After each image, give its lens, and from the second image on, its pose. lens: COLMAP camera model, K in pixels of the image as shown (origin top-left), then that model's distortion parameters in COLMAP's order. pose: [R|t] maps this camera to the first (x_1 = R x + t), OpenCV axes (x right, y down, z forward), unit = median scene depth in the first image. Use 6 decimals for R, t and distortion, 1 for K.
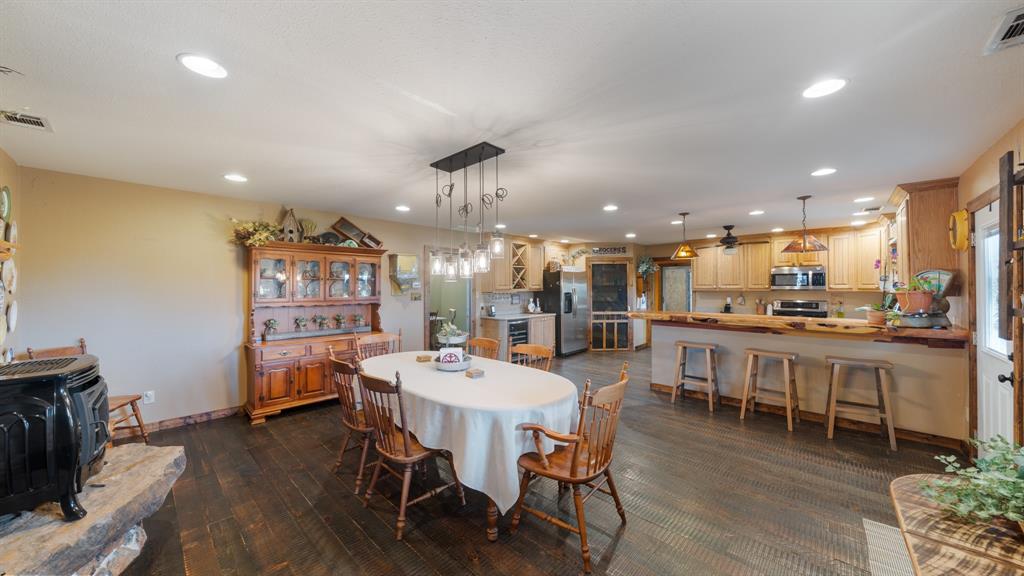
lens RADIAL K [[347.5, 0, 513.0], [0, 347.5, 291.3], [0, 0, 1]] dist [-0.006020, -0.000041]
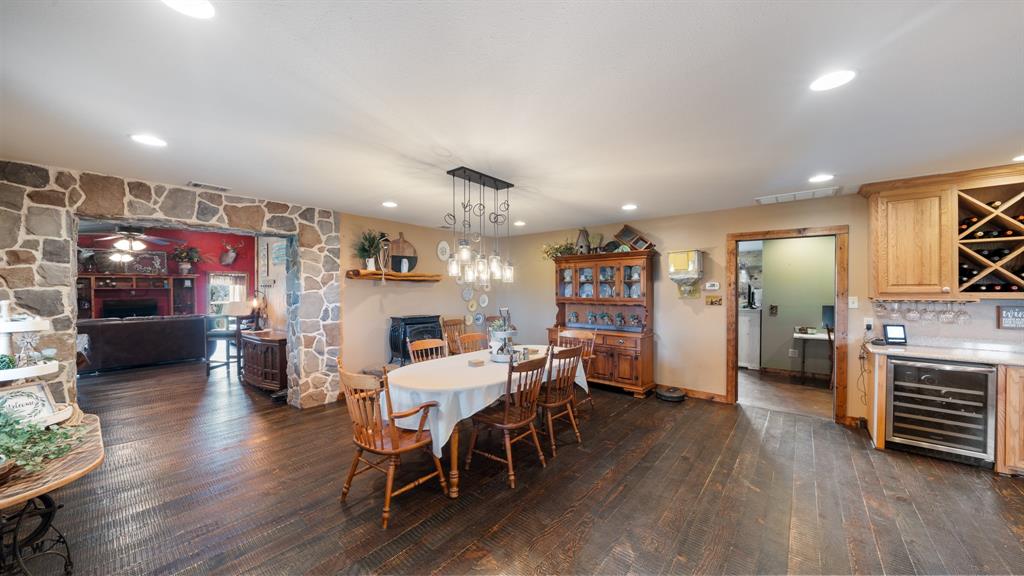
lens RADIAL K [[347.5, 0, 513.0], [0, 347.5, 291.3], [0, 0, 1]] dist [-0.006020, -0.000041]
pose [[0.062623, 0.006088, -0.998019, 0.371026], [-0.012486, 0.999908, 0.005316, -0.003242], [0.997959, 0.012128, 0.062693, 0.365248]]
